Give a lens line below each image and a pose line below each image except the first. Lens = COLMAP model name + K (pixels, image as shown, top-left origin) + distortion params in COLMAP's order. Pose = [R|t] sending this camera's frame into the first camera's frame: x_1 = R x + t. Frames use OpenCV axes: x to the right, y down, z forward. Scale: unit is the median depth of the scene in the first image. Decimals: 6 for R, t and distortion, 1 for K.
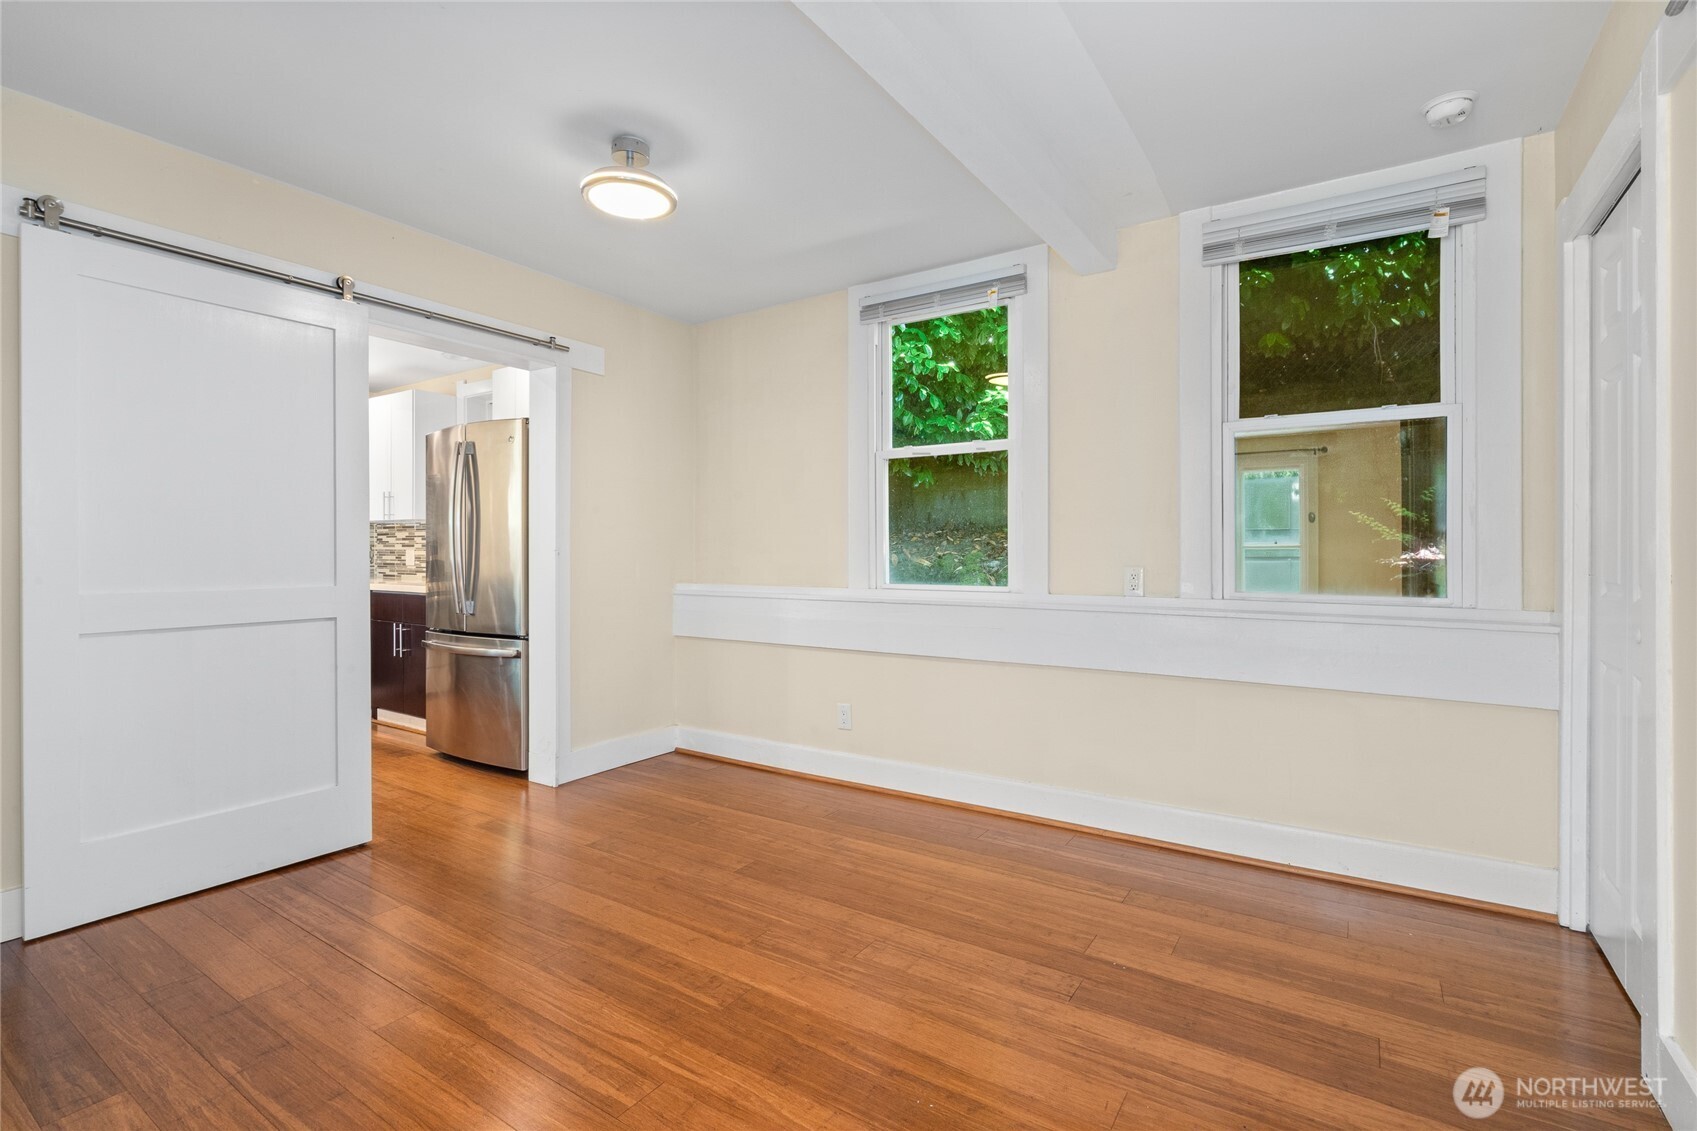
lens RADIAL K [[775.9, 0, 855.9], [0, 775.9, 552.6], [0, 0, 1]] dist [-0.000048, 0.000723]
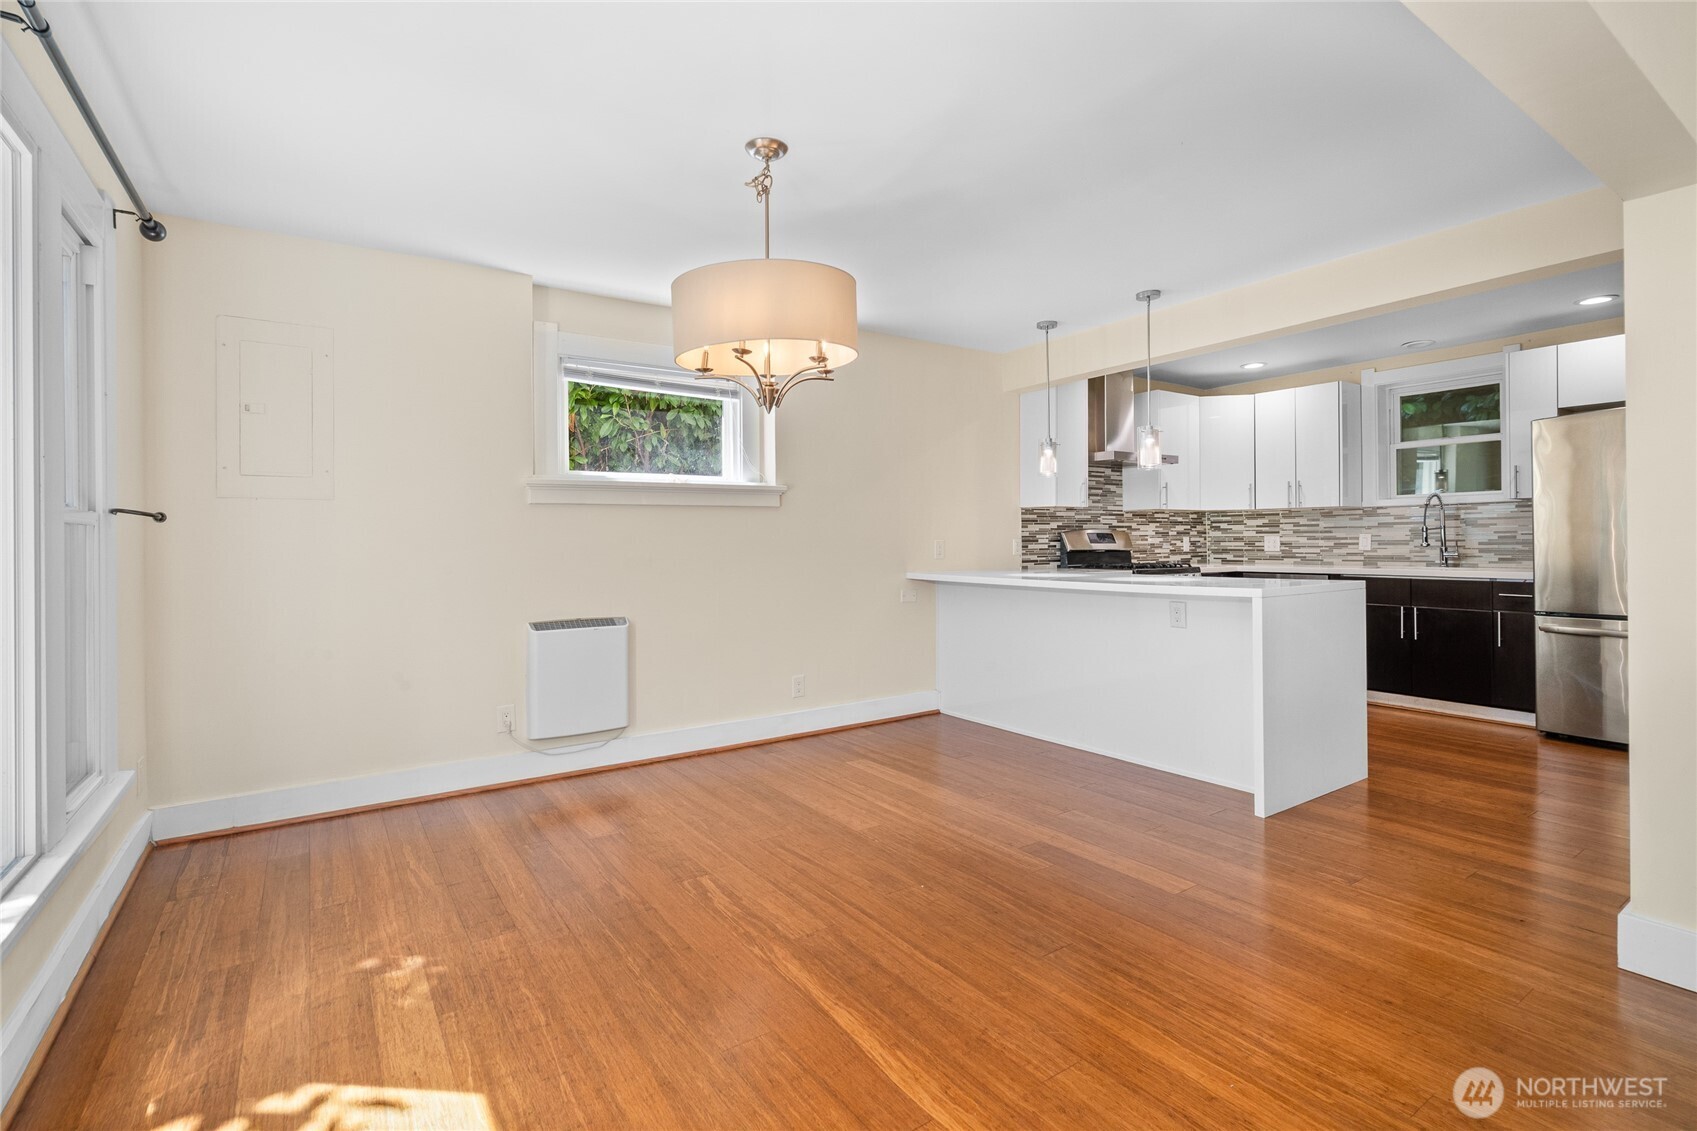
lens RADIAL K [[787.0, 0, 840.3], [0, 787.0, 541.4], [0, 0, 1]] dist [0.000561, 0.000706]
pose [[0.924928, -0.010298, -0.380004, -0.704827], [0.012148, 0.999923, 0.002471, -0.006204], [0.379949, -0.006902, 0.924982, -0.204361]]
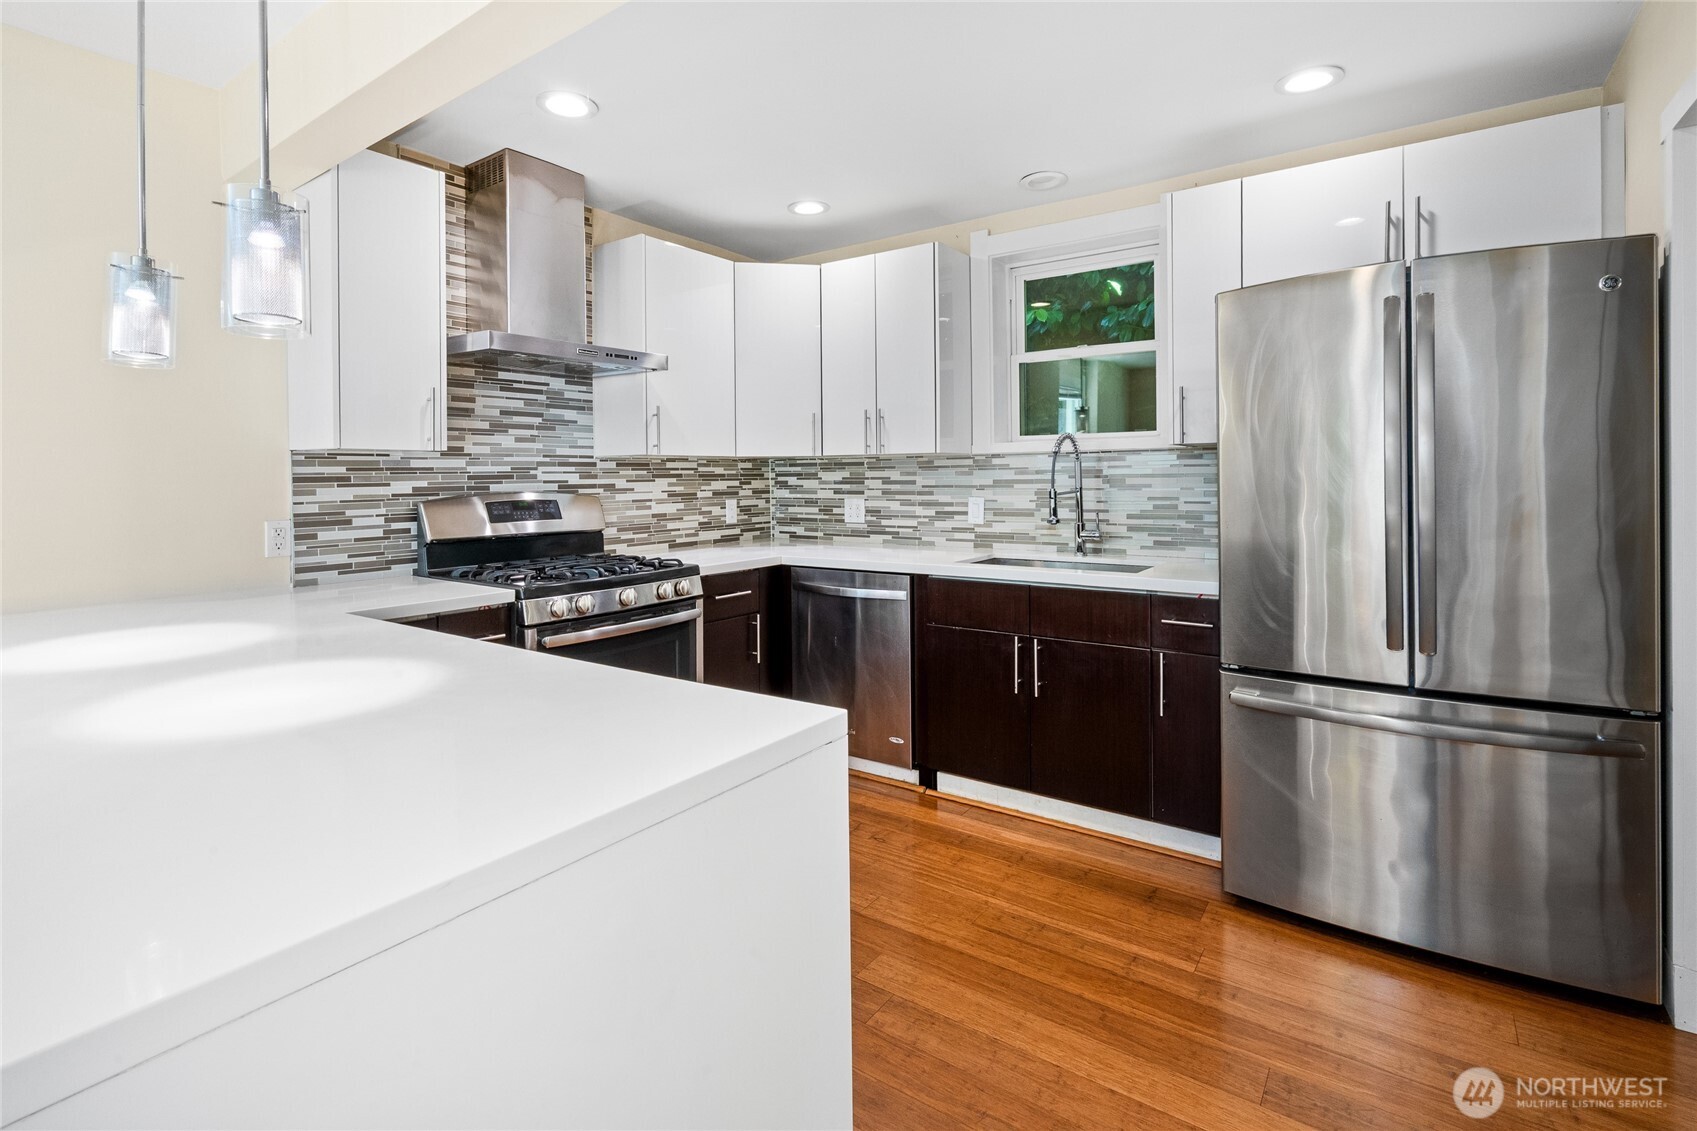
lens RADIAL K [[805.3, 0, 841.5], [0, 805.3, 486.4], [0, 0, 1]] dist [0.000315, -0.000172]
pose [[0.999214, -0.012714, -0.037556, -0.555625], [0.013327, 0.999781, 0.016123, -0.024964], [0.037343, -0.016611, 0.999164, 0.317736]]
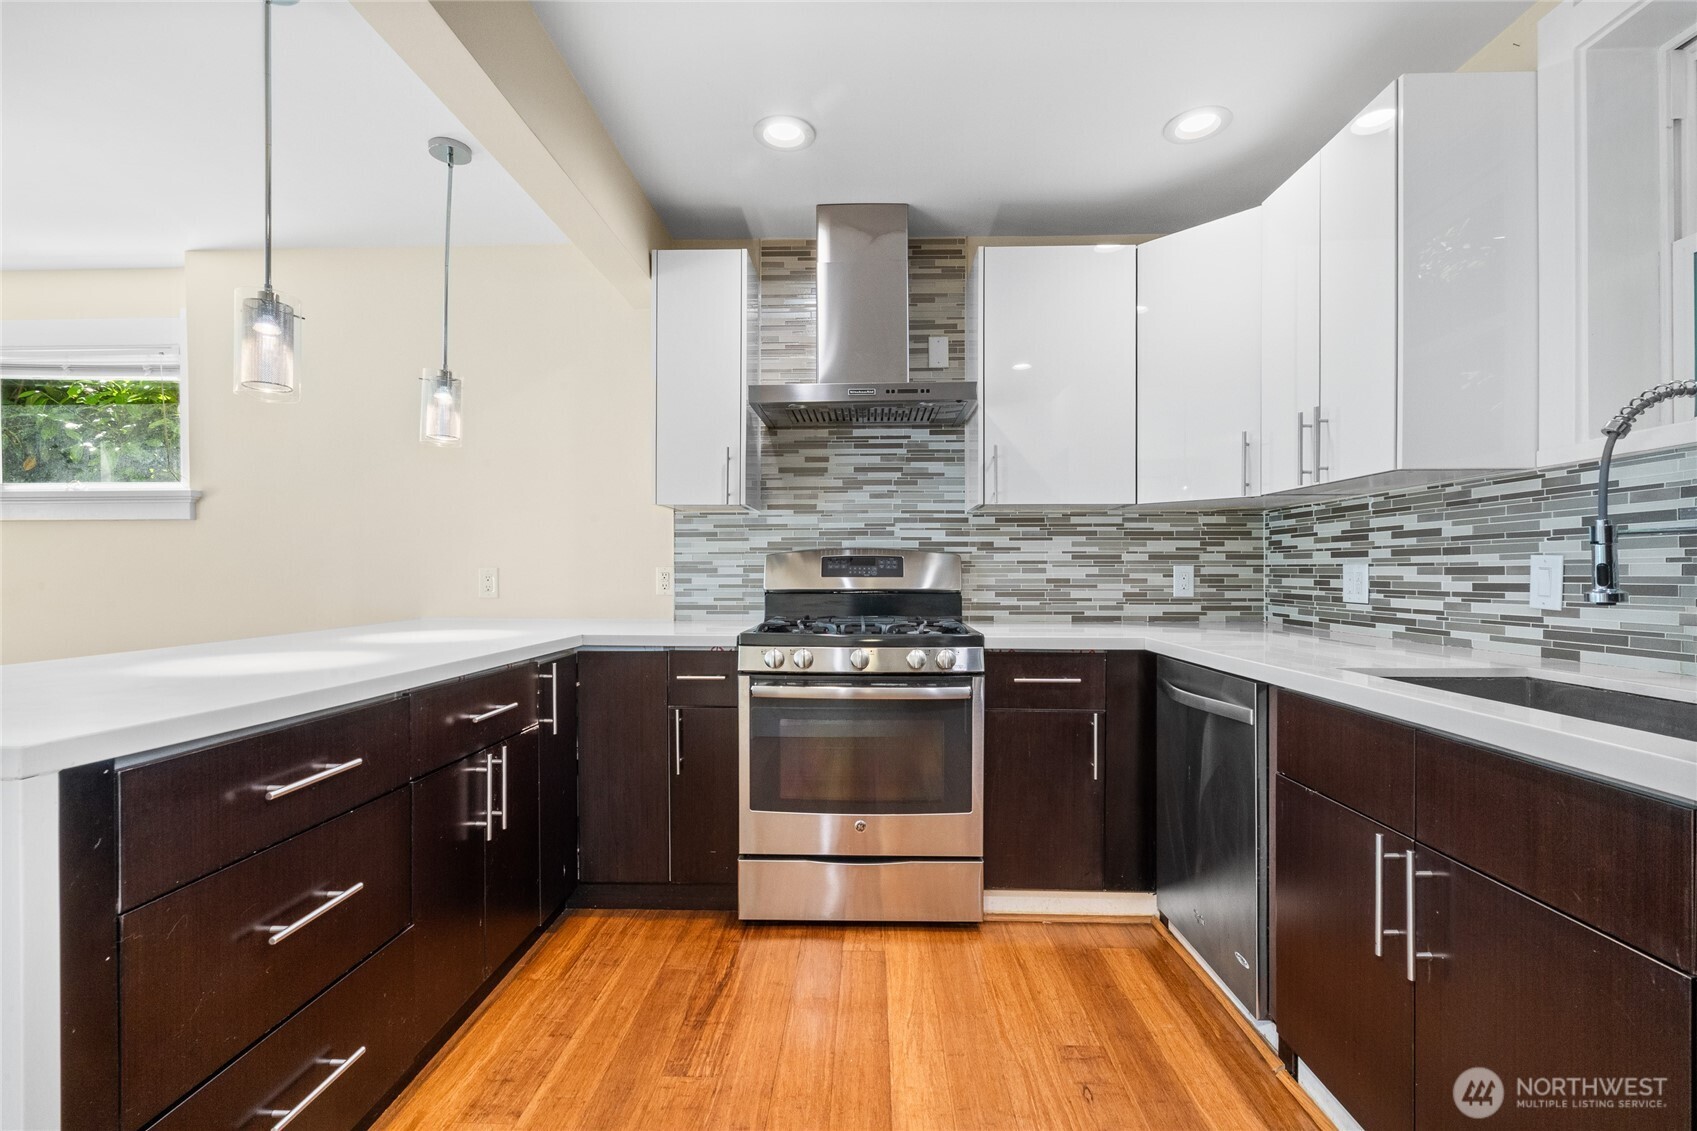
lens RADIAL K [[772.4, 0, 845.7], [0, 772.4, 573.0], [0, 0, 1]] dist [-0.004823, -0.000049]
pose [[0.526500, -0.001818, -0.850173, -0.369362], [0.003591, 0.999994, 0.000085, 0.000169], [0.850167, -0.003098, 0.526503, 0.557183]]
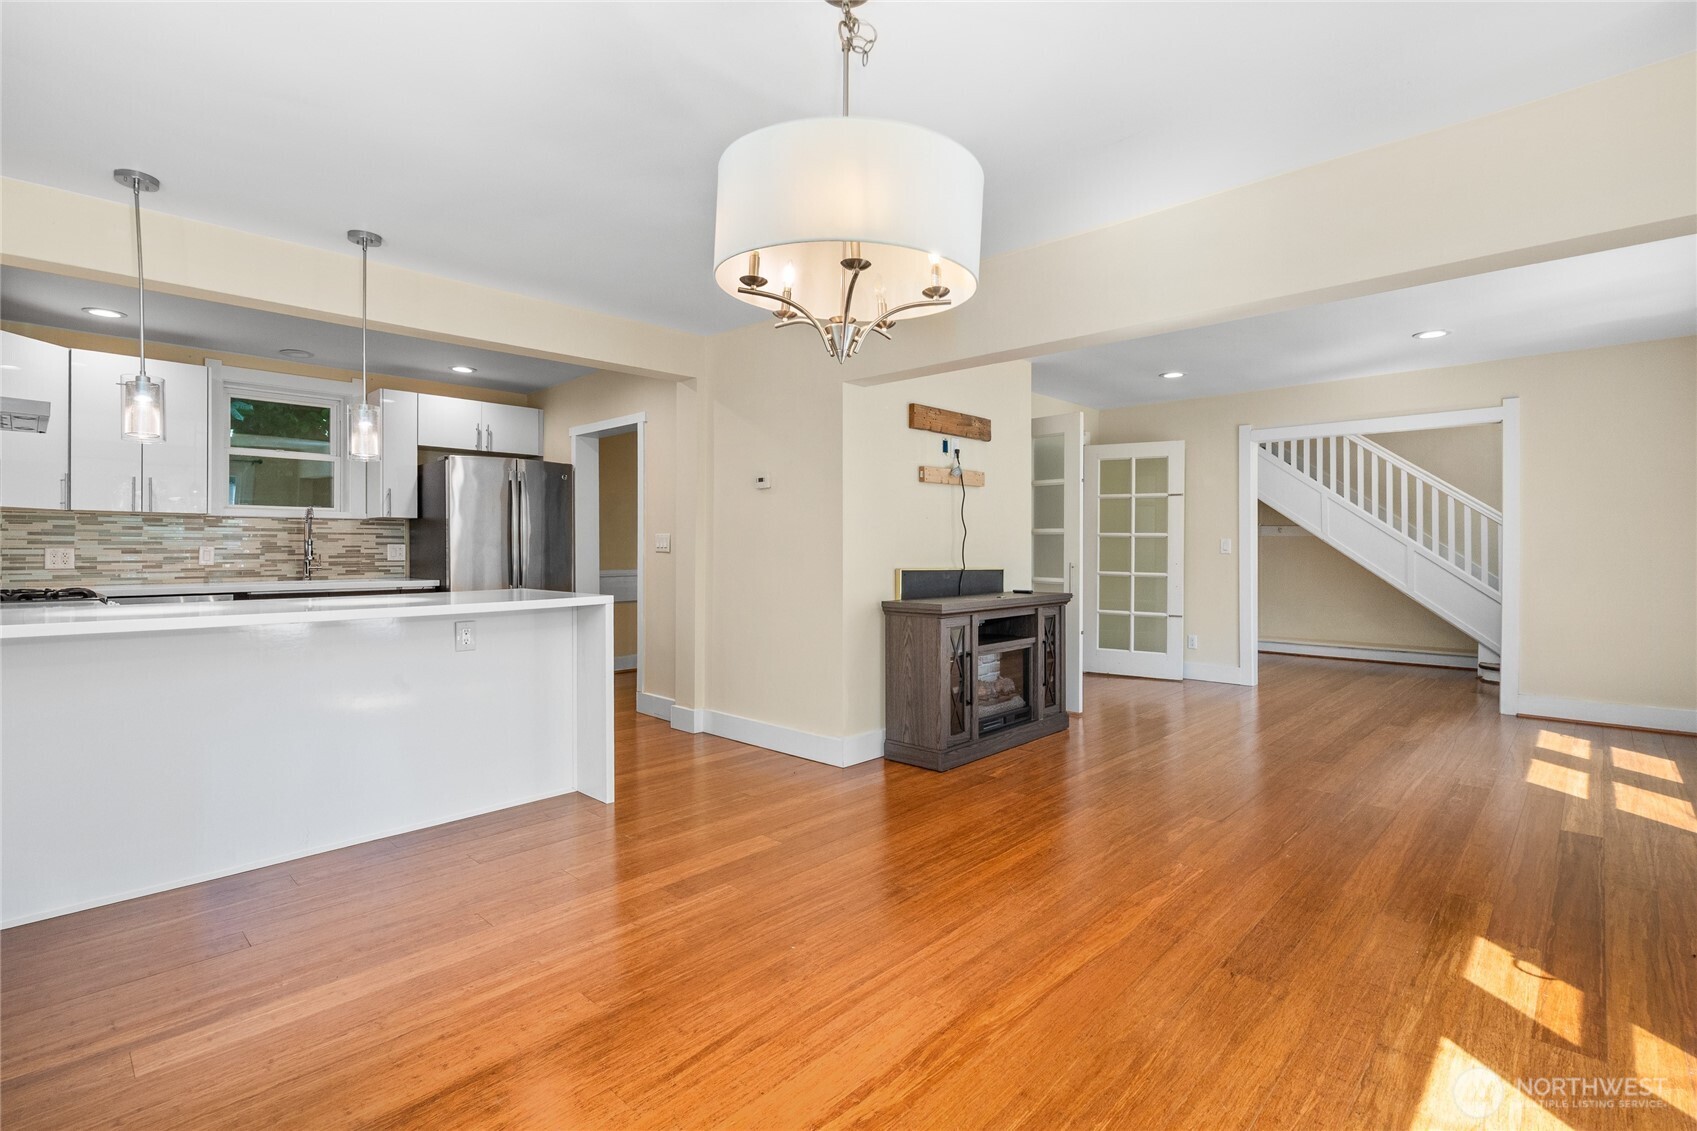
lens RADIAL K [[787.0, 0, 840.3], [0, 787.0, 541.4], [0, 0, 1]] dist [0.000561, 0.000706]
pose [[0.179284, 0.008176, 0.983763, -1.184550], [-0.002910, 0.999966, -0.007780, -0.005933], [-0.983793, -0.001468, 0.179302, 0.114627]]
